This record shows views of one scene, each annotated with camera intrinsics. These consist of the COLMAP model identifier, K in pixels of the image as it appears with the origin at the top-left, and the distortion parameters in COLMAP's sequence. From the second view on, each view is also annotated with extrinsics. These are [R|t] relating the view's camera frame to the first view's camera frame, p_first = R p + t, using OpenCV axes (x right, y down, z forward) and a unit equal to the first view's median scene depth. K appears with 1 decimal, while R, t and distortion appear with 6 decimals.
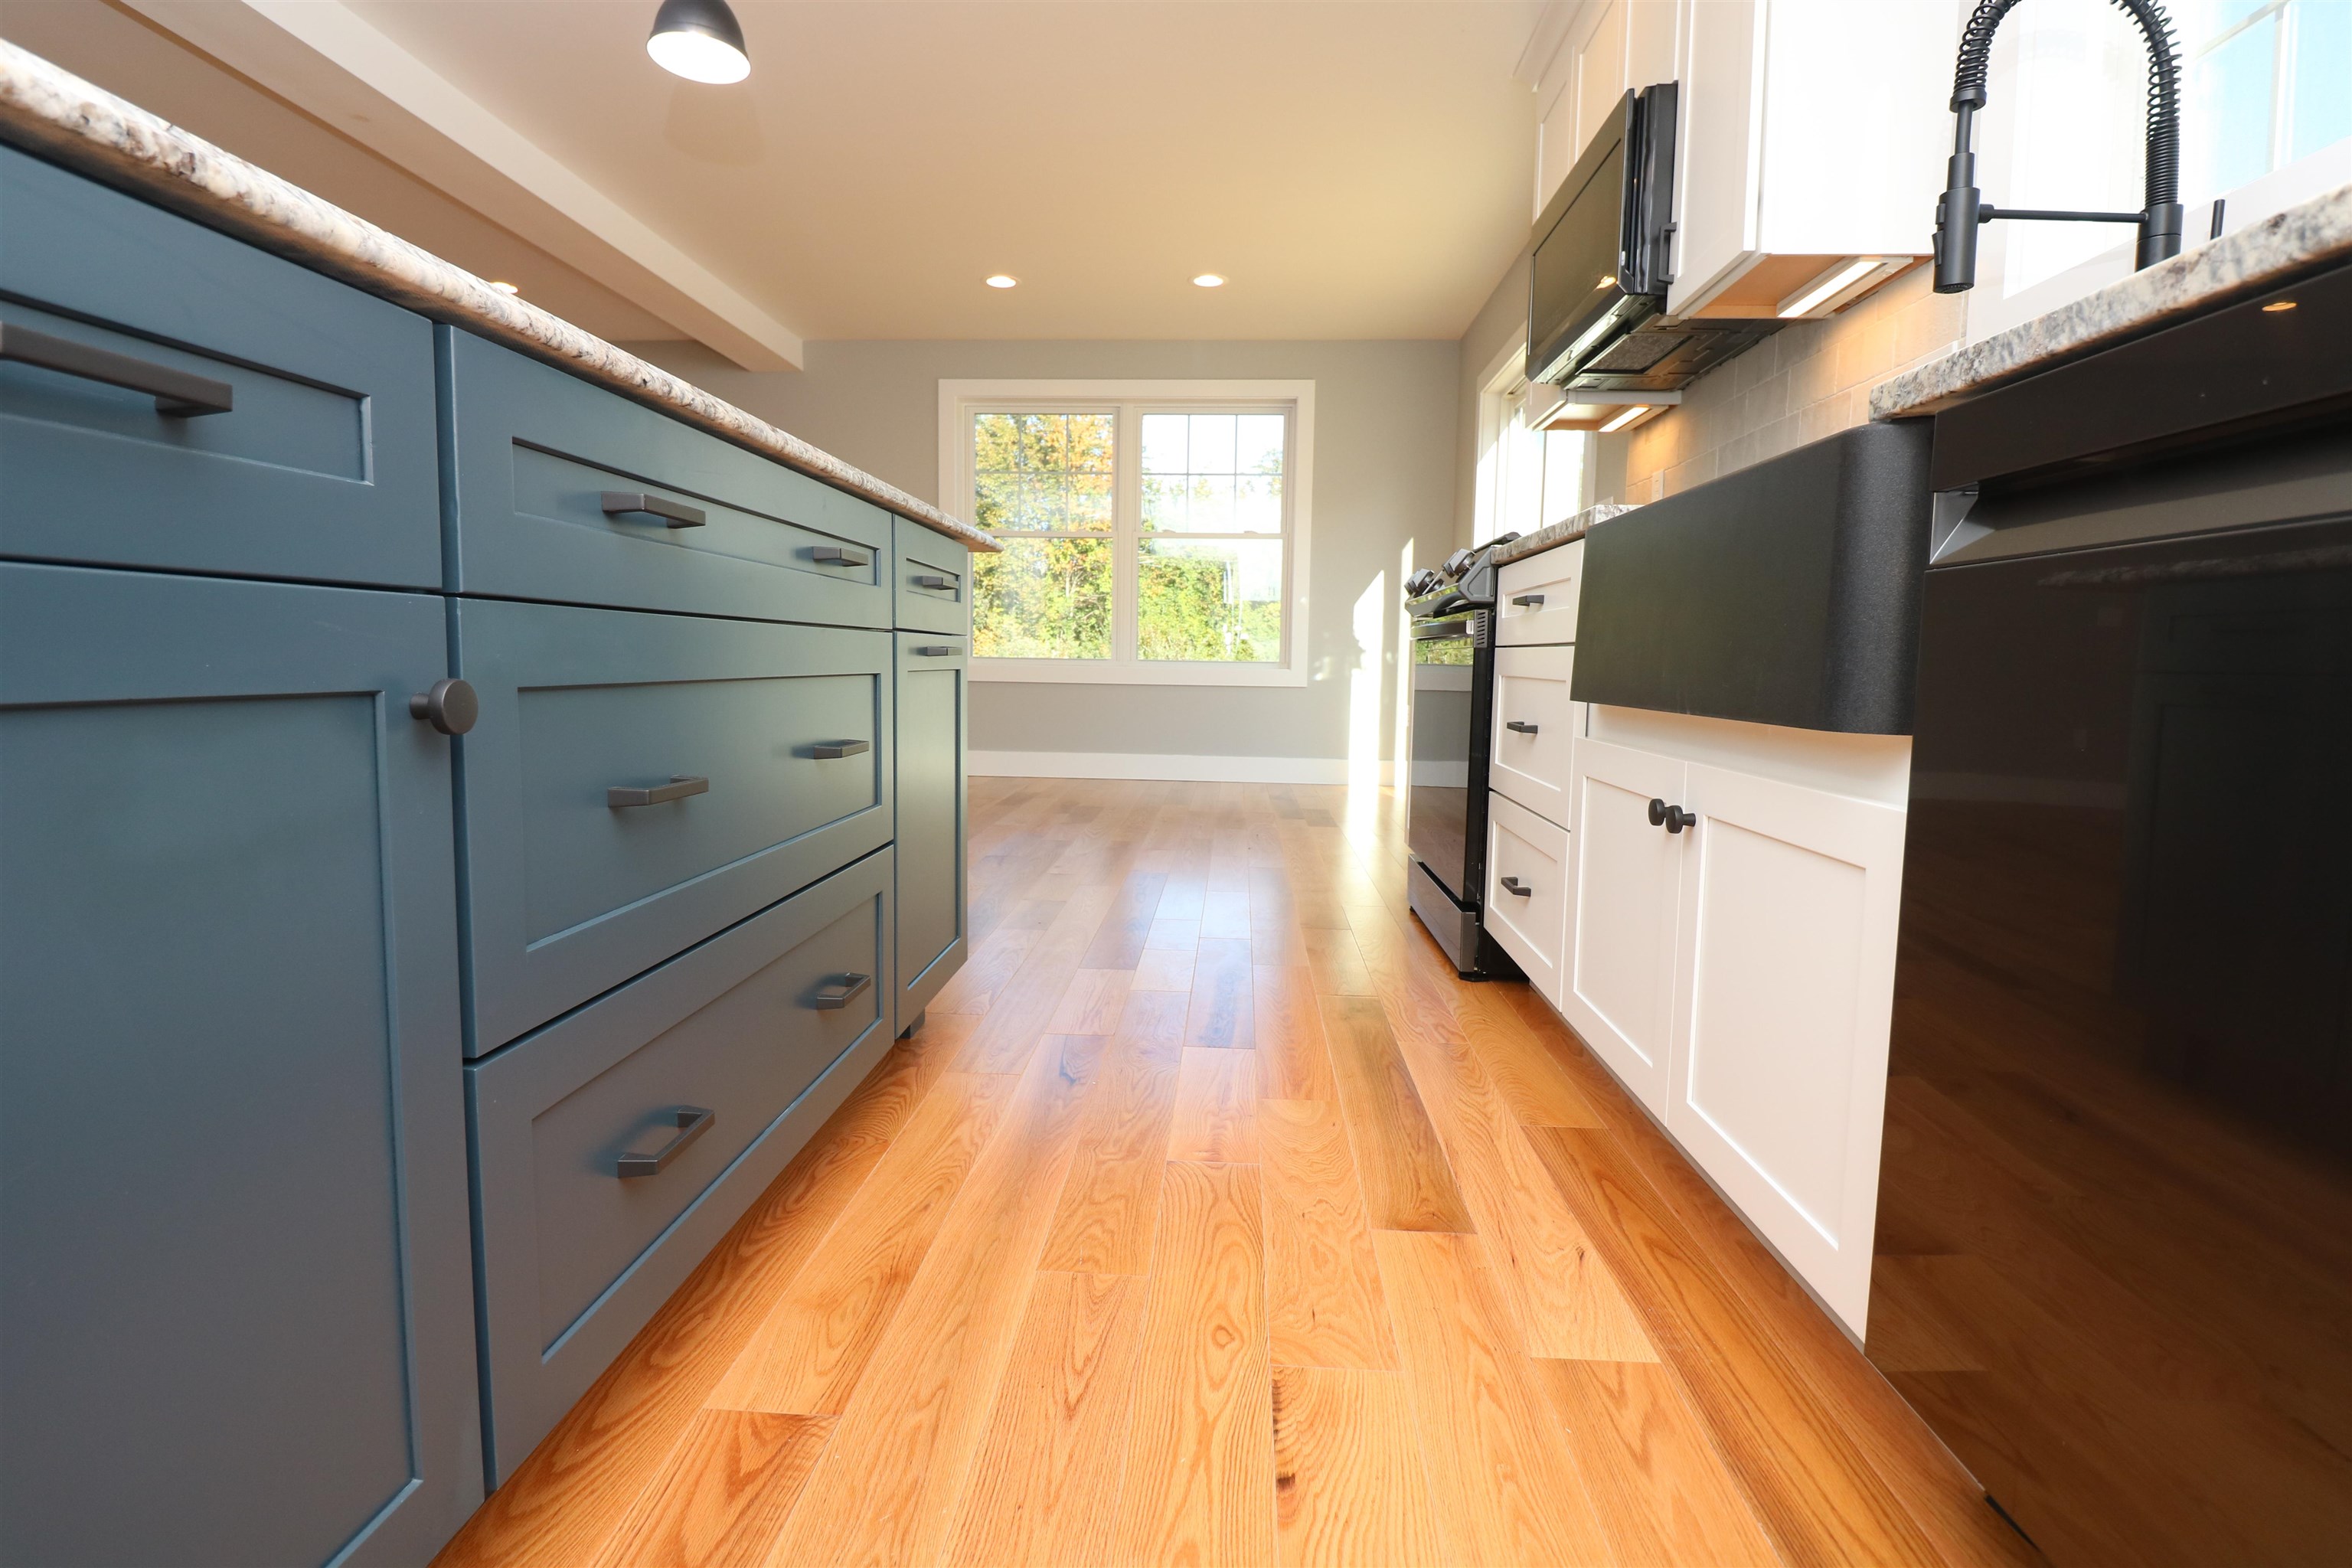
lens RADIAL K [[1166.9, 0, 1166.1], [0, 1166.9, 769.9], [0, 0, 1]] dist [0.002303, -0.013272]
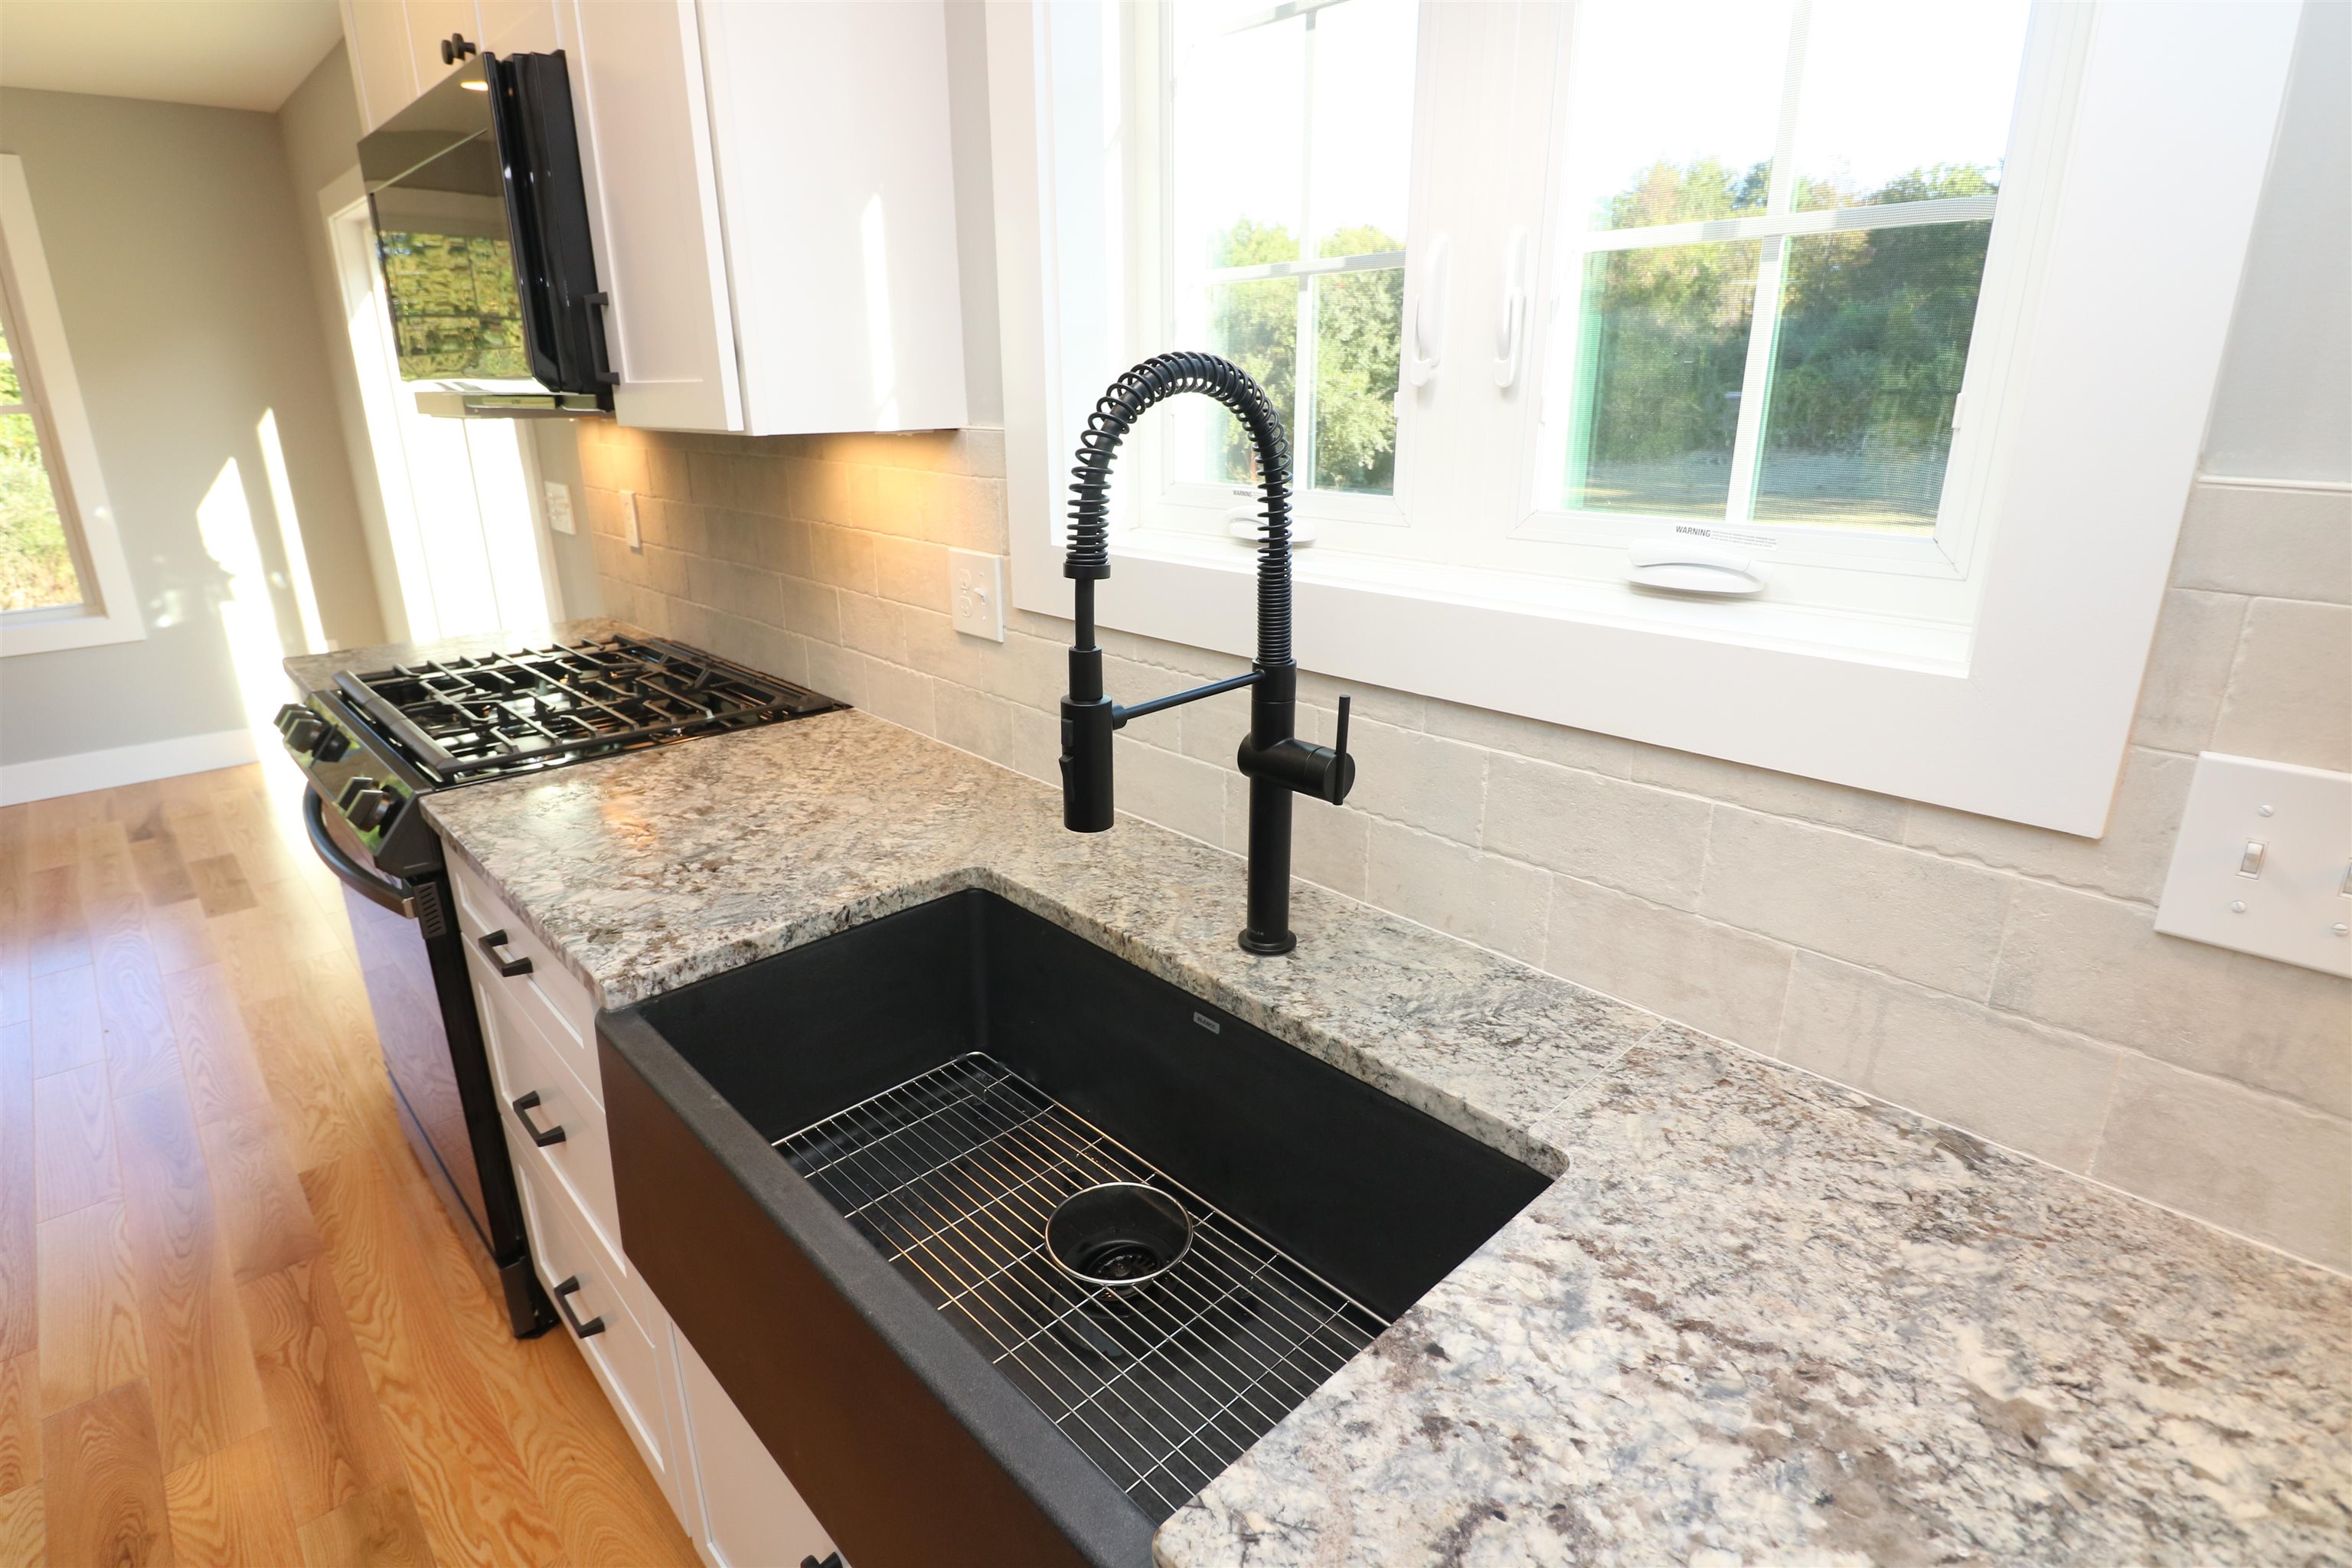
lens RADIAL K [[1166.9, 0, 1166.1], [0, 1166.9, 769.9], [0, 0, 1]] dist [0.002303, -0.013272]
pose [[0.685615, -0.246909, 0.684813, 0.046714], [0.084234, 0.961312, 0.262268, -0.127240], [-0.723075, -0.122131, 0.679888, 0.098730]]
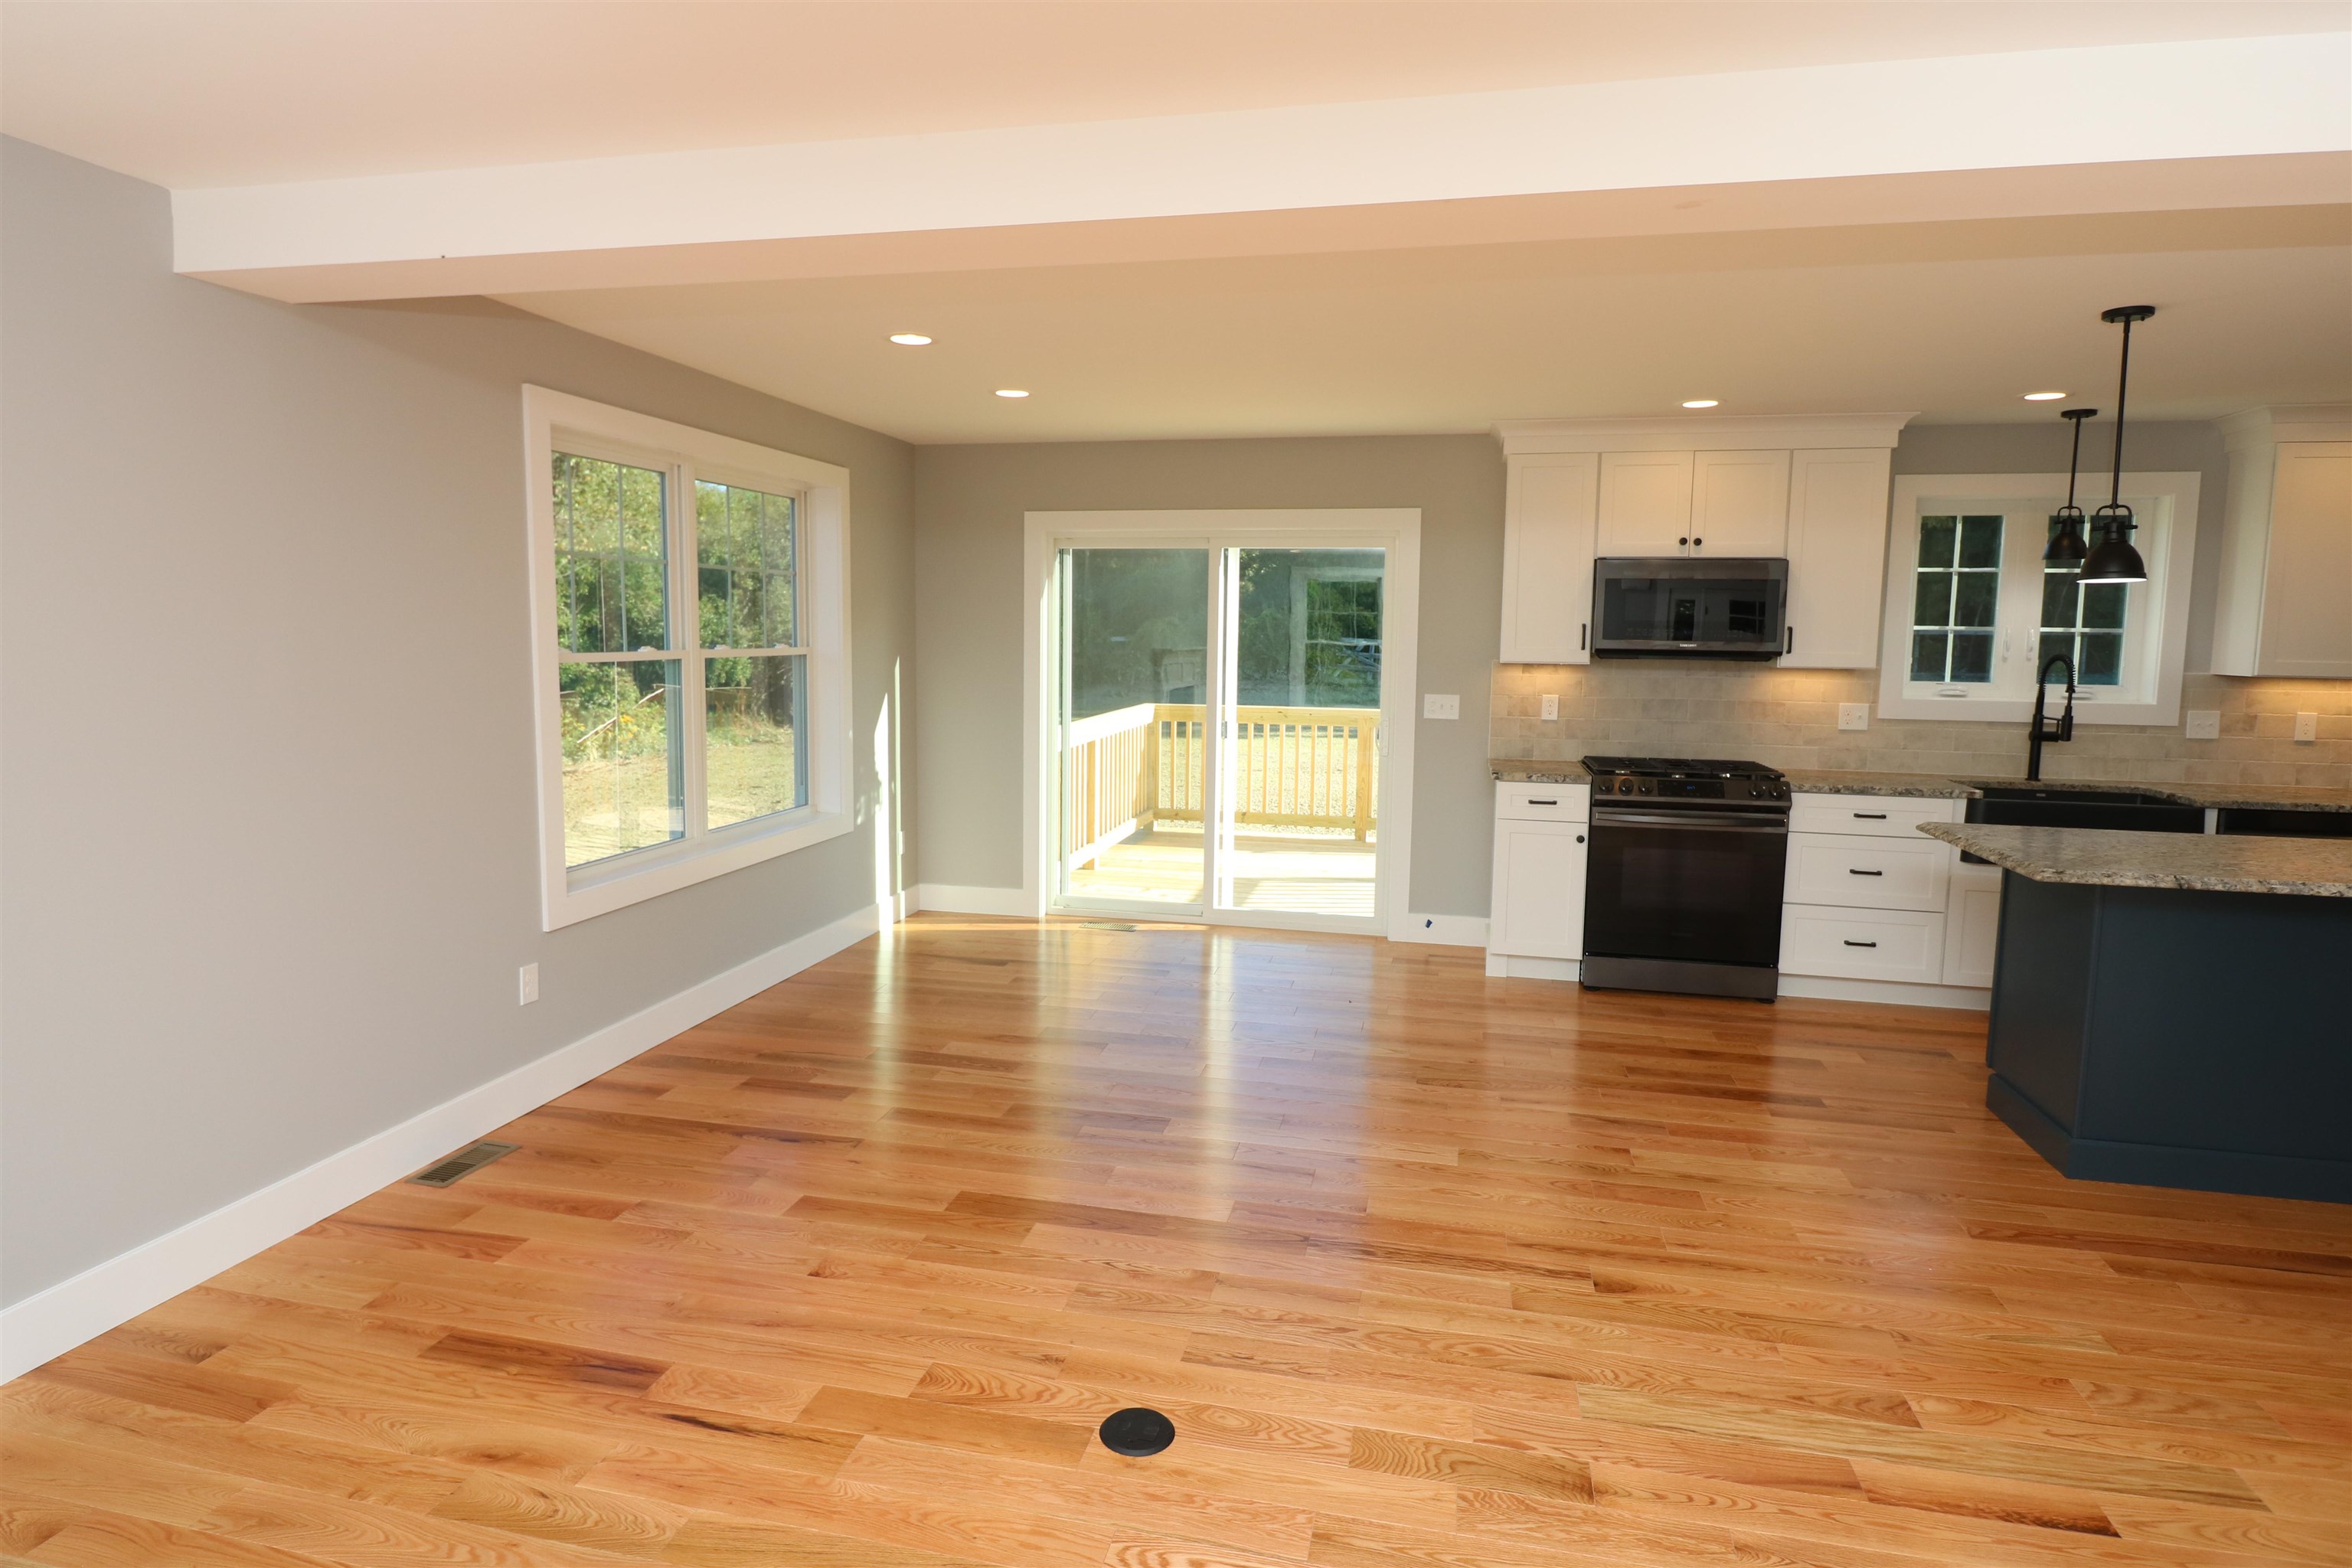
lens RADIAL K [[1283.8, 0, 1162.3], [0, 1283.8, 764.9], [0, 0, 1]] dist [0.003983, -0.012410]
pose [[0.162610, -0.119714, 0.979401, -0.755678], [0.080906, 0.990888, 0.107685, -0.202944], [-0.983368, 0.061729, 0.170813, 0.627804]]
